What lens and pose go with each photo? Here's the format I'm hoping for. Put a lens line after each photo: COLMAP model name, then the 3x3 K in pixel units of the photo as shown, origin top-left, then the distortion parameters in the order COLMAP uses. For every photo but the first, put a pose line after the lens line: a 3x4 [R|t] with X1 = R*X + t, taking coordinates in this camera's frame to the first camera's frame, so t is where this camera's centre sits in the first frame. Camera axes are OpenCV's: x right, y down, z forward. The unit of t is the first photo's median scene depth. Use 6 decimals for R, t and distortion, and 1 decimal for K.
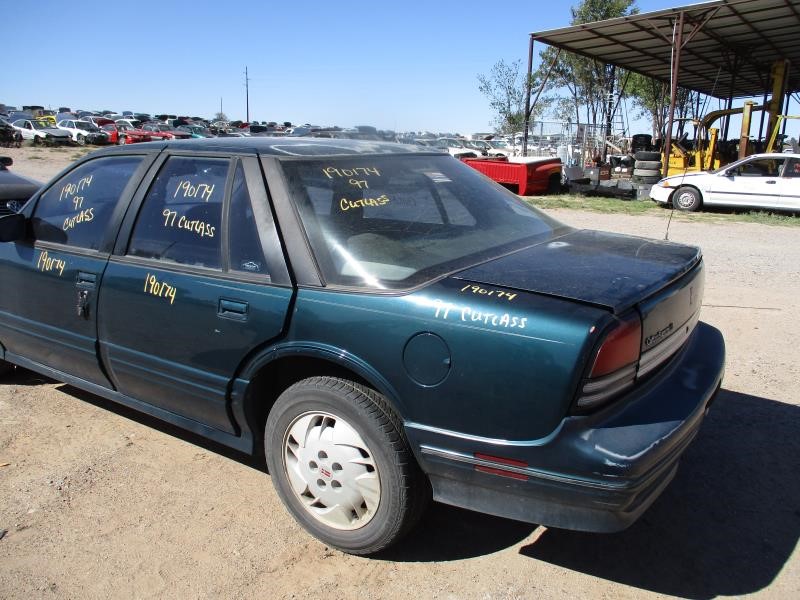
lens RADIAL K [[668.5, 0, 400.0], [0, 668.5, 300.0], [0, 0, 1]] dist [-0.066235, 0.003255]
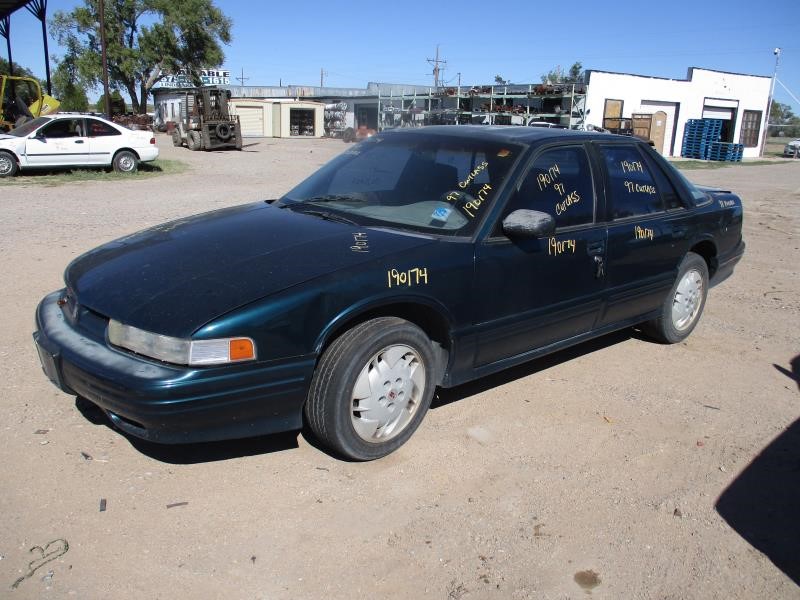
lens RADIAL K [[668.5, 0, 400.0], [0, 668.5, 300.0], [0, 0, 1]] dist [-0.066235, 0.003255]
pose [[0.212197, -0.259454, 0.942155, -1.610866], [0.190824, 0.956552, 0.220440, -0.258598], [-0.958415, 0.133009, 0.252488, 0.951353]]
